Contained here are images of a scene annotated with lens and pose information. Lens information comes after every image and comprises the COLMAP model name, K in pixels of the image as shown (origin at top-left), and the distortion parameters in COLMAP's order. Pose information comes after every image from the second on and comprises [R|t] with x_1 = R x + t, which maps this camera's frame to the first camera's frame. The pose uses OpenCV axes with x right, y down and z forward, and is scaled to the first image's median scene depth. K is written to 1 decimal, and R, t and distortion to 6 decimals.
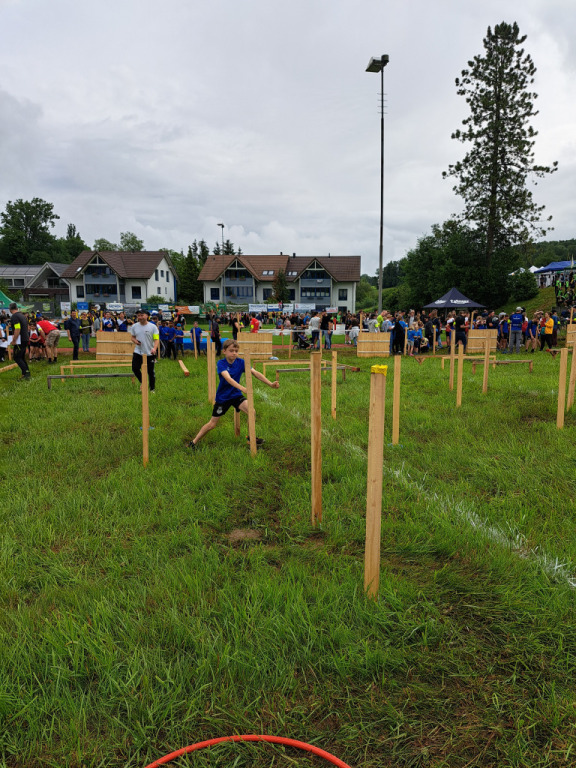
lens RADIAL K [[546.6, 0, 302.5], [0, 546.6, 397.4], [0, 0, 1]] dist [0.091491, -0.123120]
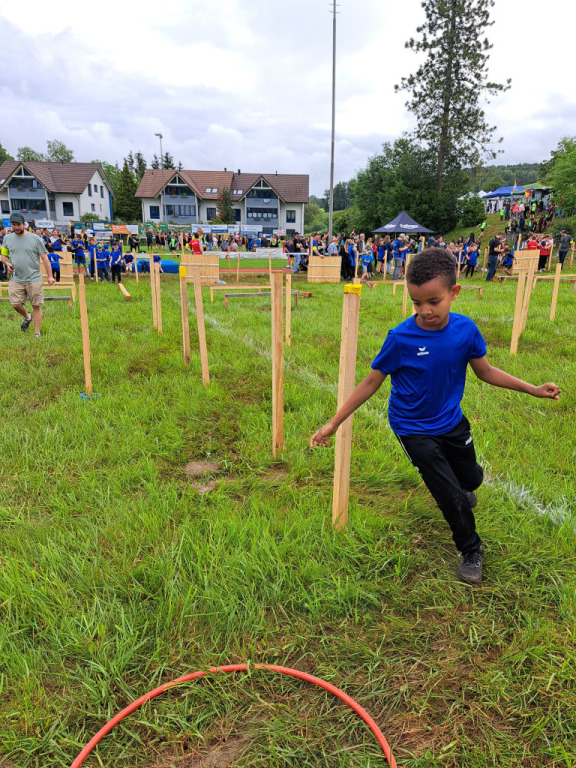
lens RADIAL K [[547.0, 0, 300.4], [0, 547.0, 395.9], [0, 0, 1]] dist [0.070180, -0.072714]
pose [[0.995703, -0.009653, 0.092101, -0.001825], [-0.002277, 0.991700, 0.128552, 0.000454], [-0.092577, -0.128210, 0.987417, 0.005586]]
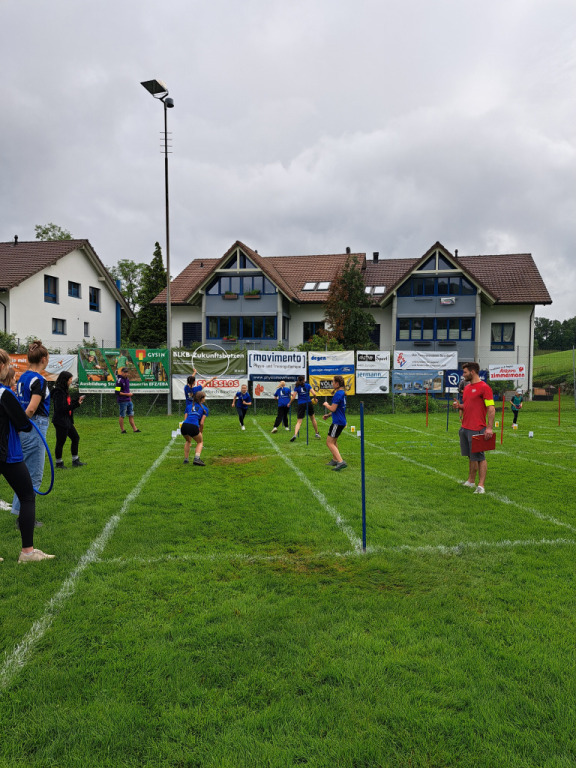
lens RADIAL K [[549.2, 0, 287.7], [0, 549.2, 401.9], [0, 0, 1]] dist [0.050137, -0.049280]
pose [[0.991828, 0.014015, -0.126807, -0.037097], [-0.028480, 0.993188, -0.112992, -0.112160], [0.124360, 0.115680, 0.985471, 0.732798]]
